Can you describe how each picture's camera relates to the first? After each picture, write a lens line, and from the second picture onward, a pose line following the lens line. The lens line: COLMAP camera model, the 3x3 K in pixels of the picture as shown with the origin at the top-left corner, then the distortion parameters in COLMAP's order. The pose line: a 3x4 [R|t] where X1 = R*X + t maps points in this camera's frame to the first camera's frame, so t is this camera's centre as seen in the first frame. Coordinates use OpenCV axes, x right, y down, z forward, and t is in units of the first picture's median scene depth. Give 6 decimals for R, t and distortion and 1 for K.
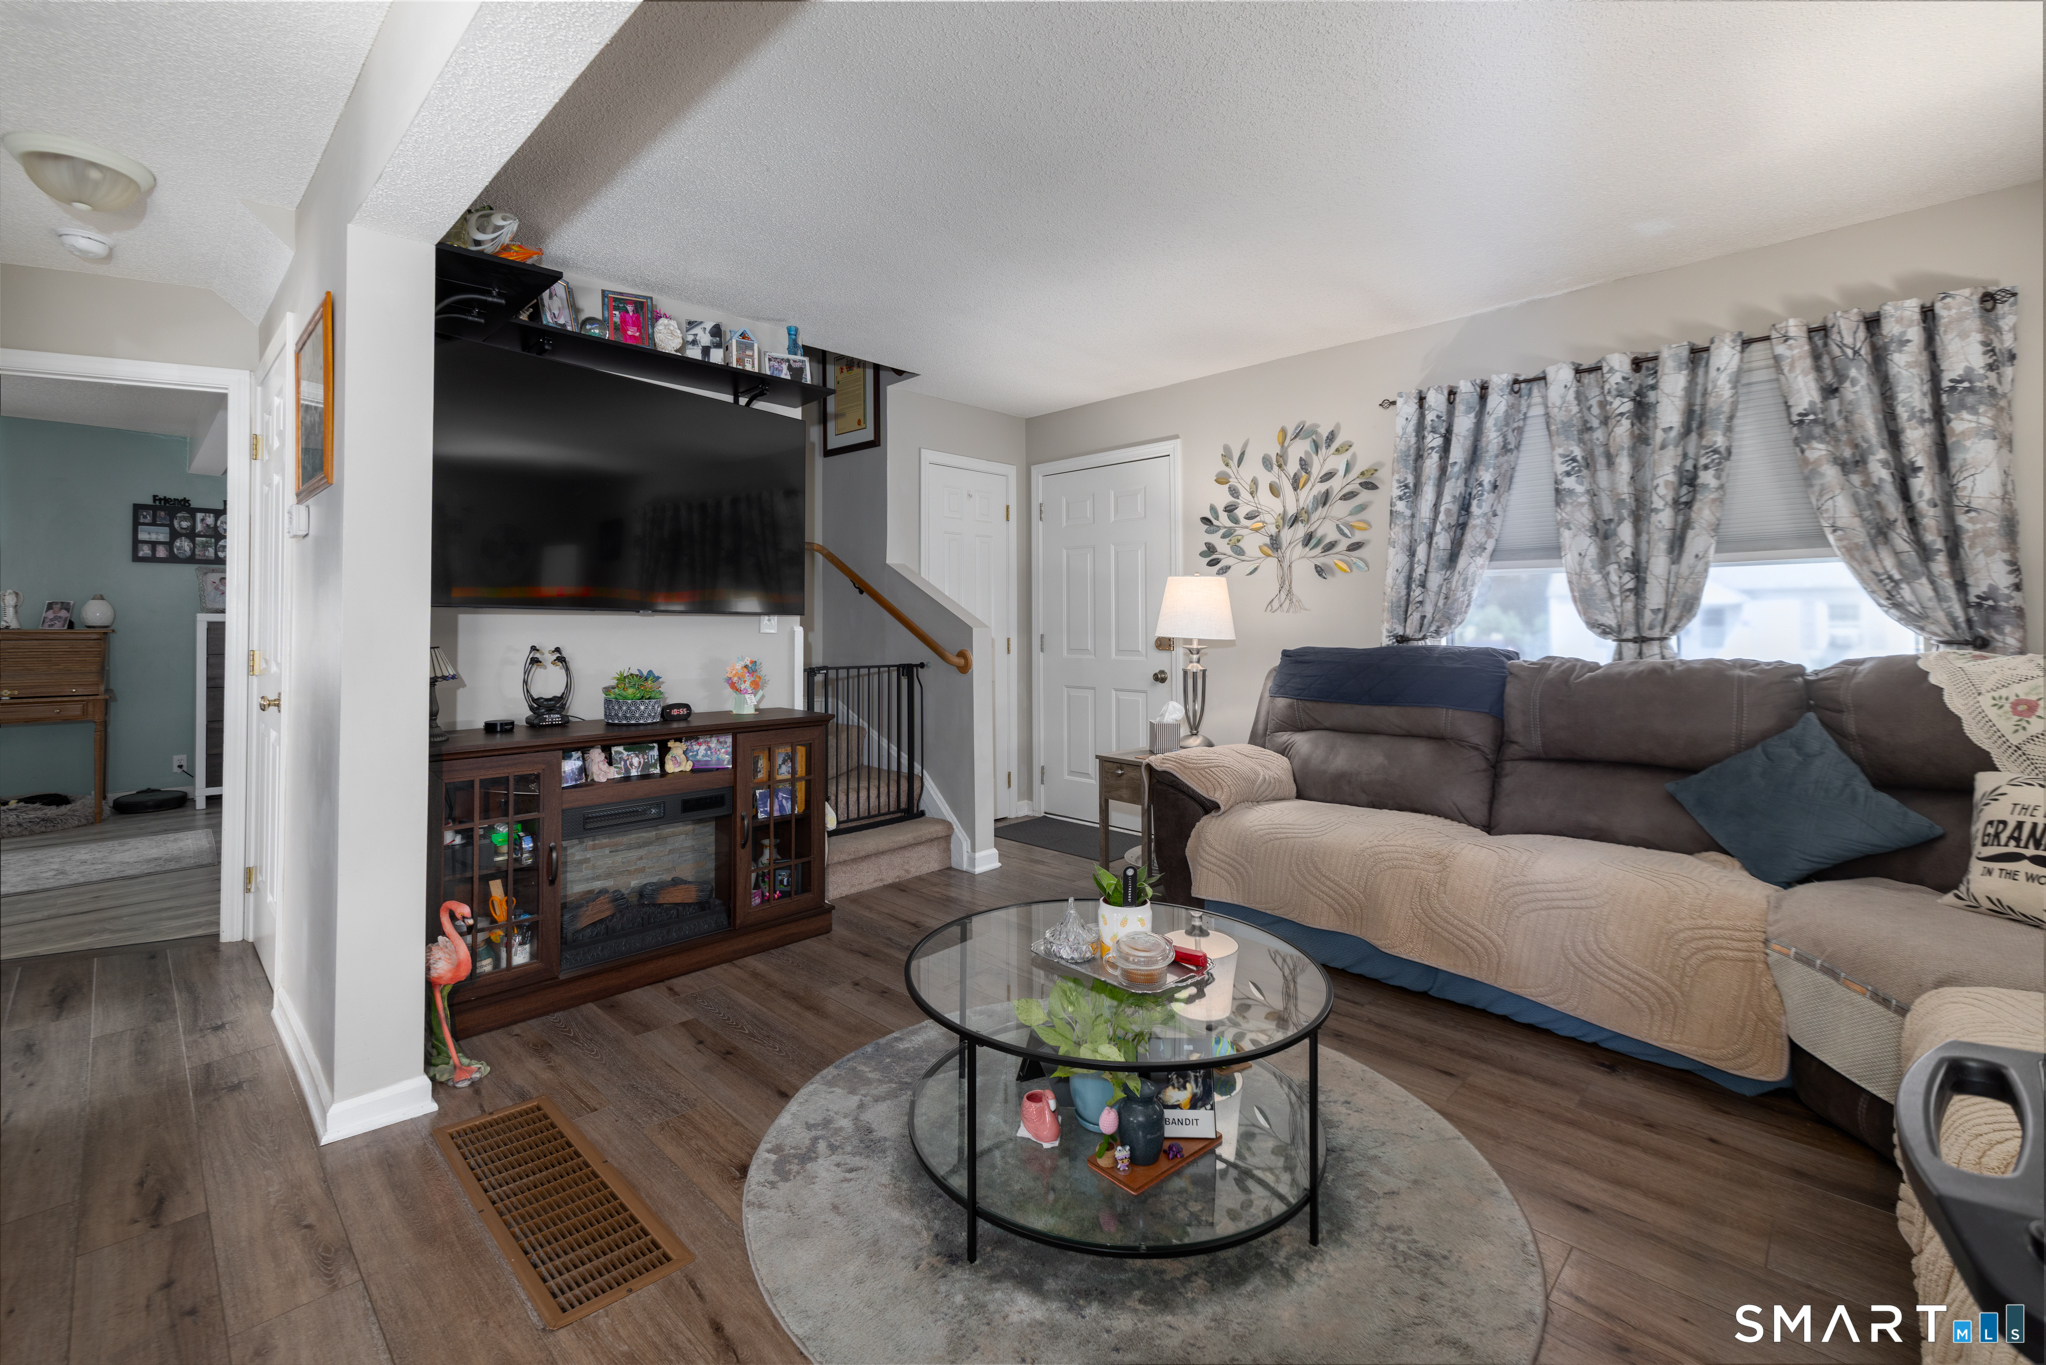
lens RADIAL K [[884.5, 0, 1012.7], [0, 884.5, 609.9], [0, 0, 1]] dist [0.000359, -0.000198]
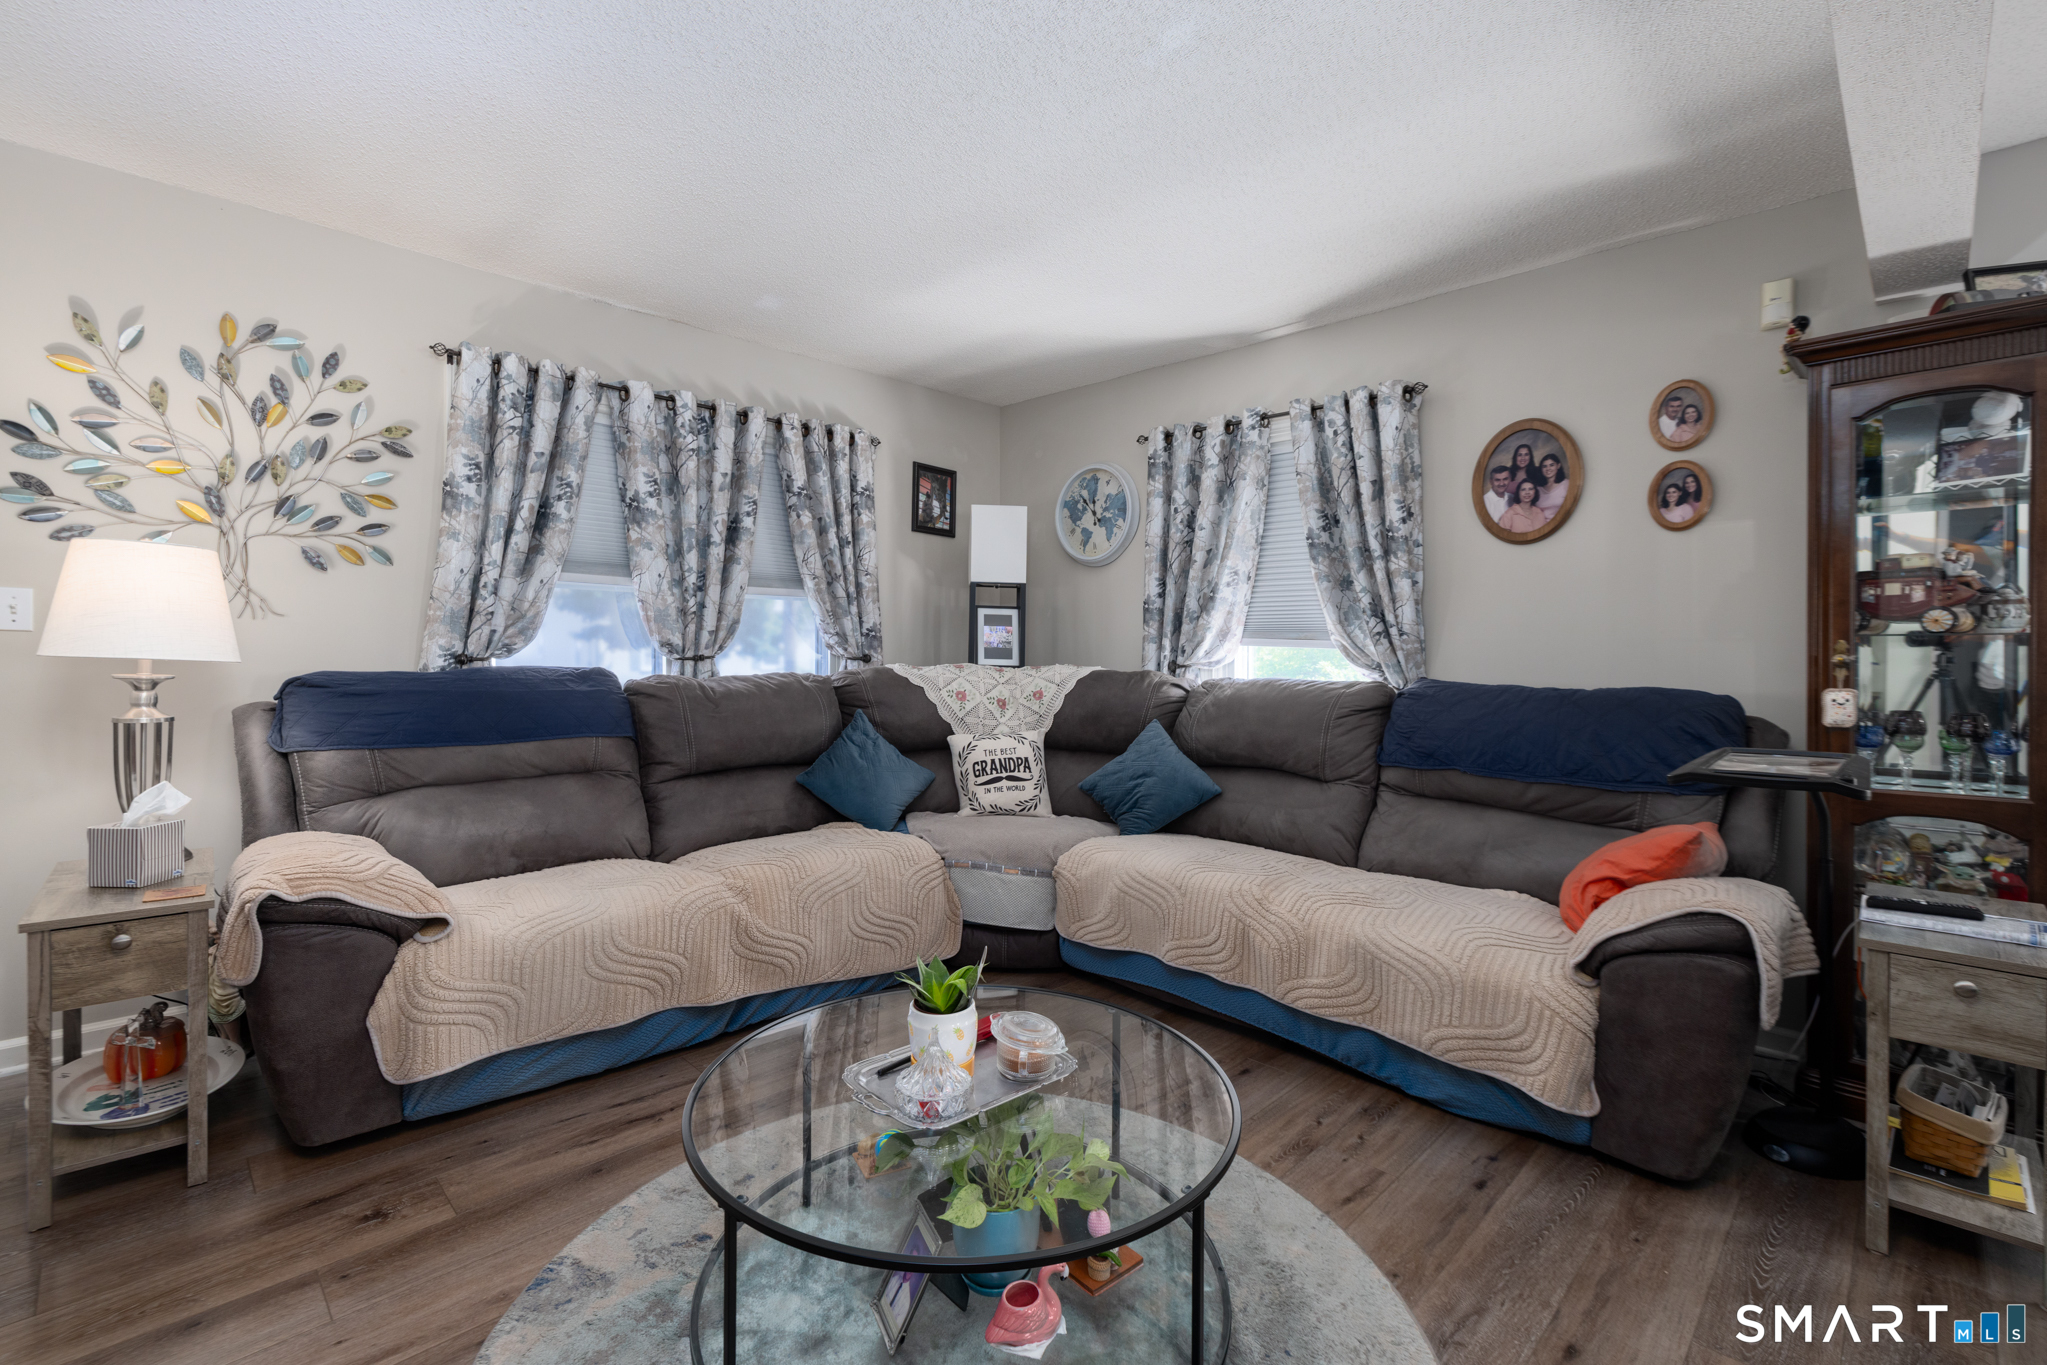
lens RADIAL K [[885.0, 0, 1025.1], [0, 885.0, 662.6], [0, 0, 1]] dist [0.000359, -0.000198]
pose [[0.019245, -0.008512, 0.999779, -0.352388], [-0.027411, 0.999583, 0.009038, 0.016105], [-0.999439, -0.027579, 0.019004, 0.511097]]
